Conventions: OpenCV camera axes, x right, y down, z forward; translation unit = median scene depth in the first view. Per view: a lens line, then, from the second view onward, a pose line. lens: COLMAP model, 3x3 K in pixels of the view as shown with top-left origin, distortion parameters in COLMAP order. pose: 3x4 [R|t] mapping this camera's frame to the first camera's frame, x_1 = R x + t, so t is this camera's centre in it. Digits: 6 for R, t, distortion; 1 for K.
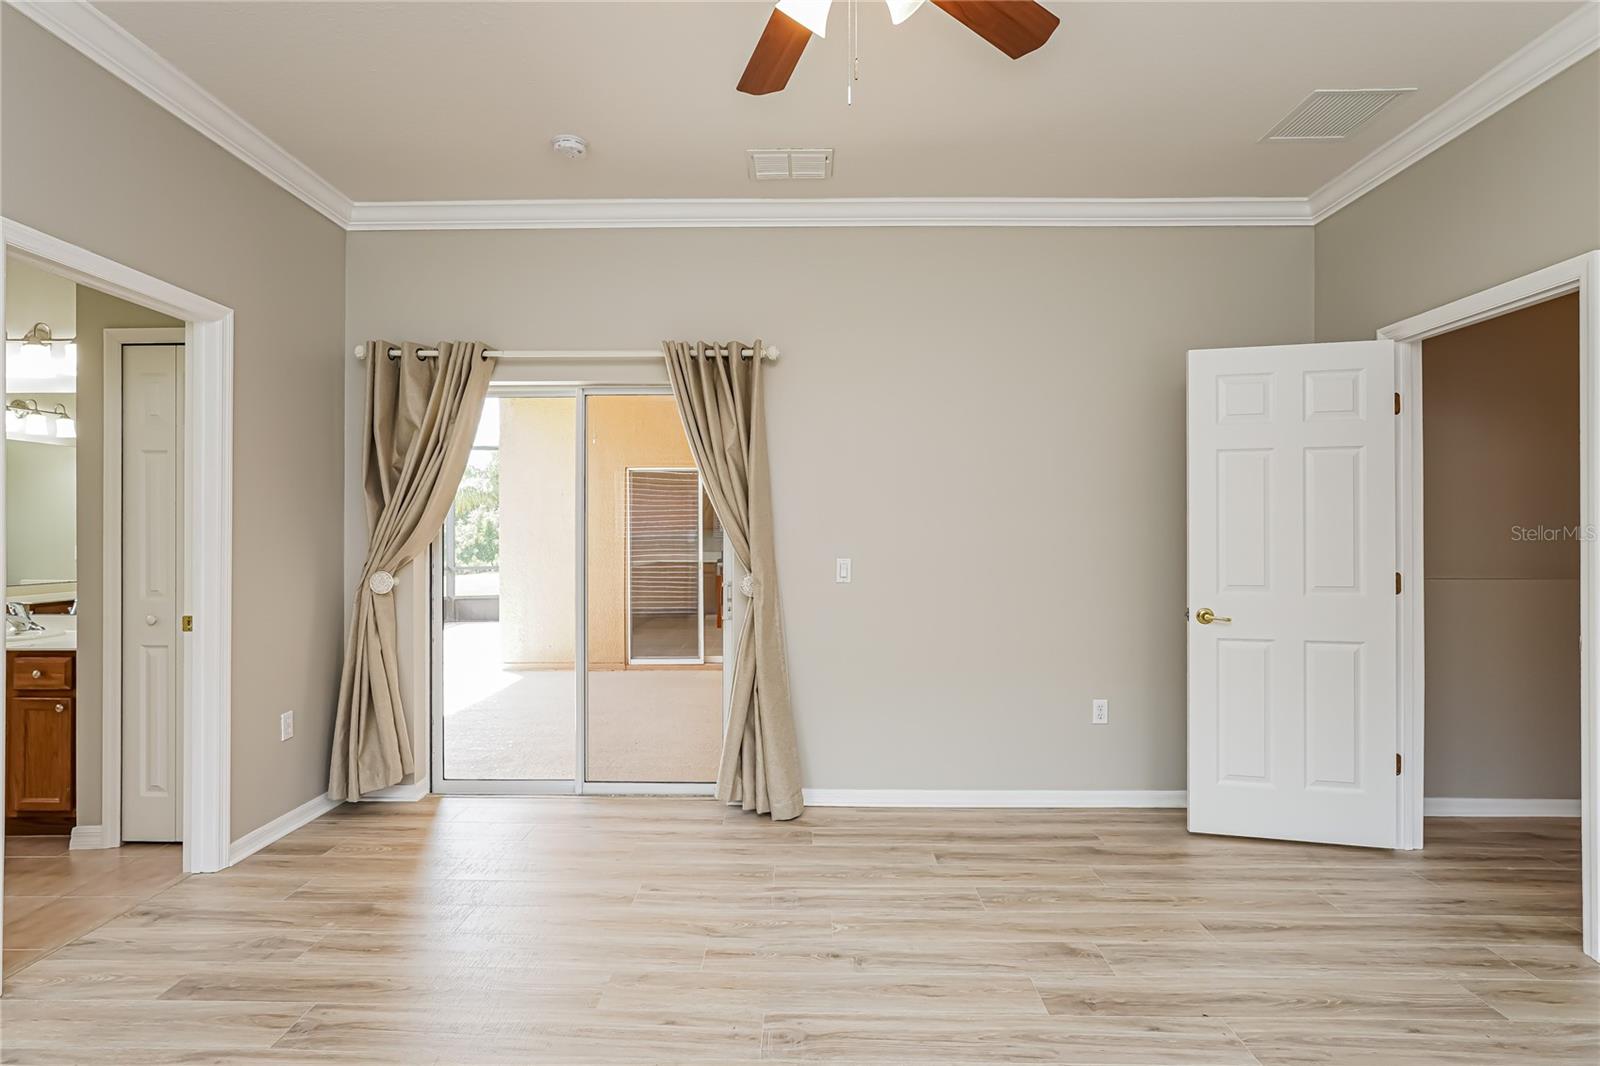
lens RADIAL K [[783.1, 0, 815.2], [0, 783.1, 535.6], [0, 0, 1]] dist [0.002969, 0.000933]
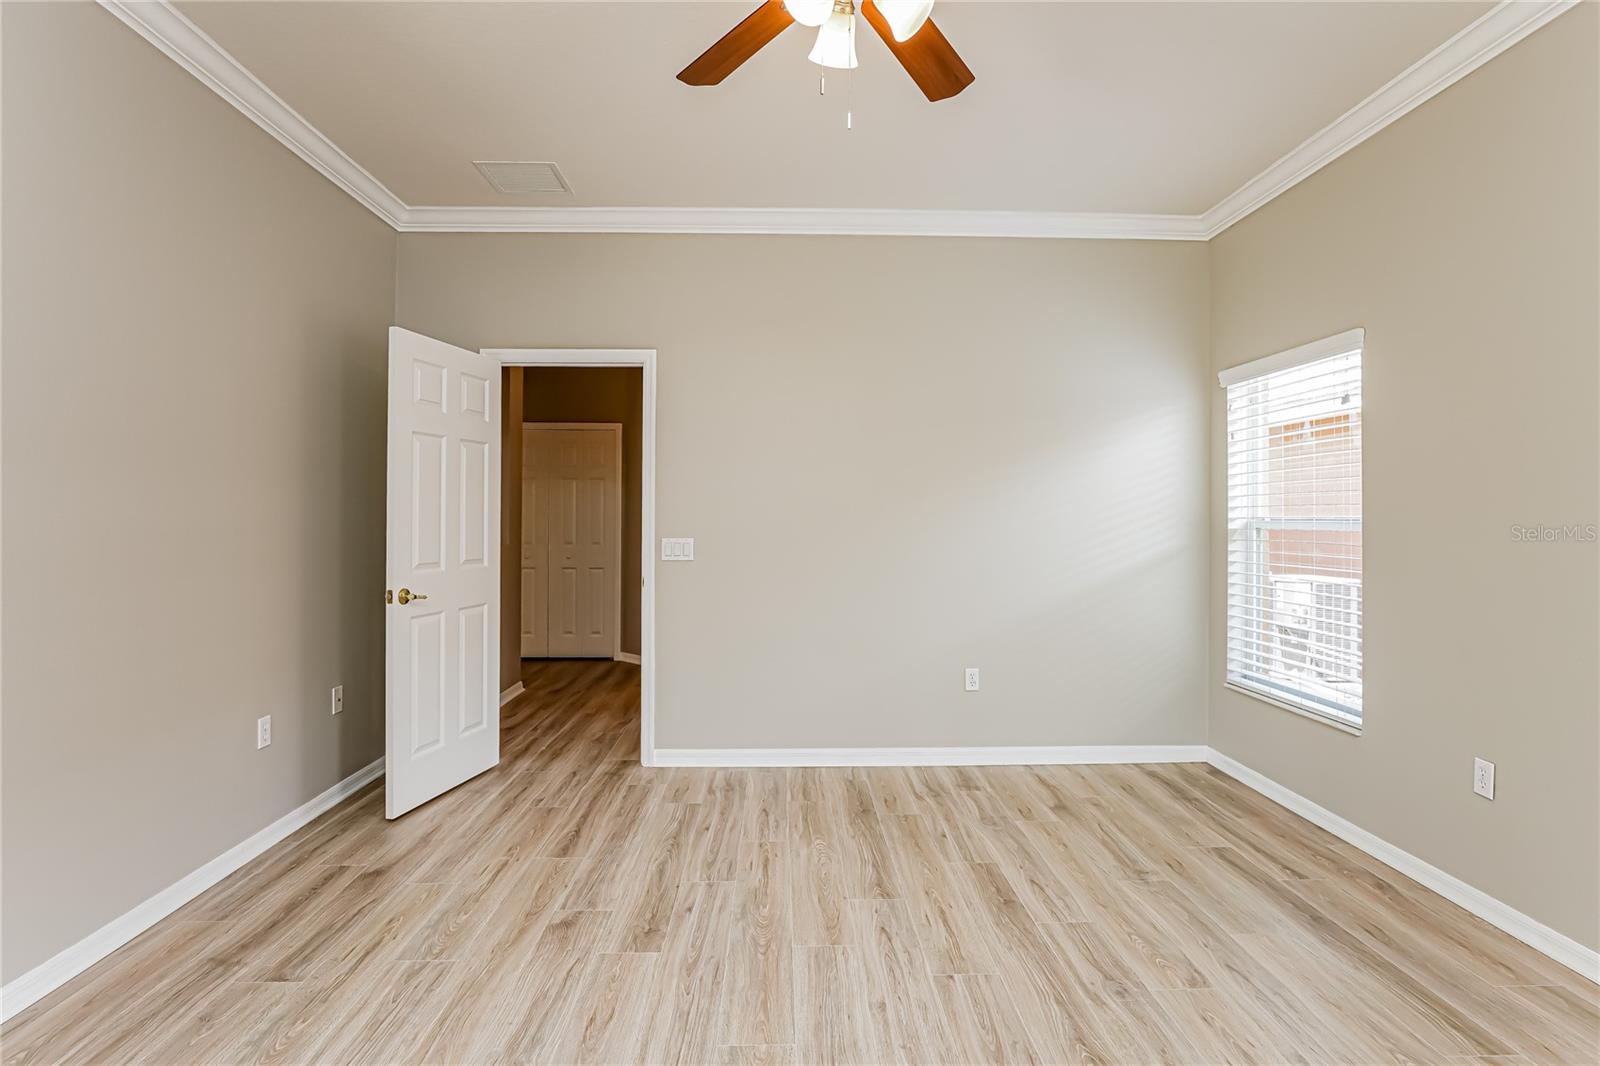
lens RADIAL K [[768.5, 0, 794.7], [0, 768.5, 510.7], [0, 0, 1]] dist [-0.002482, -0.000497]
pose [[-0.010893, 0.011714, 0.999872, -0.567718], [-0.006983, 0.999906, -0.011790, 0.001701], [-0.999916, -0.007111, -0.010810, 0.596294]]
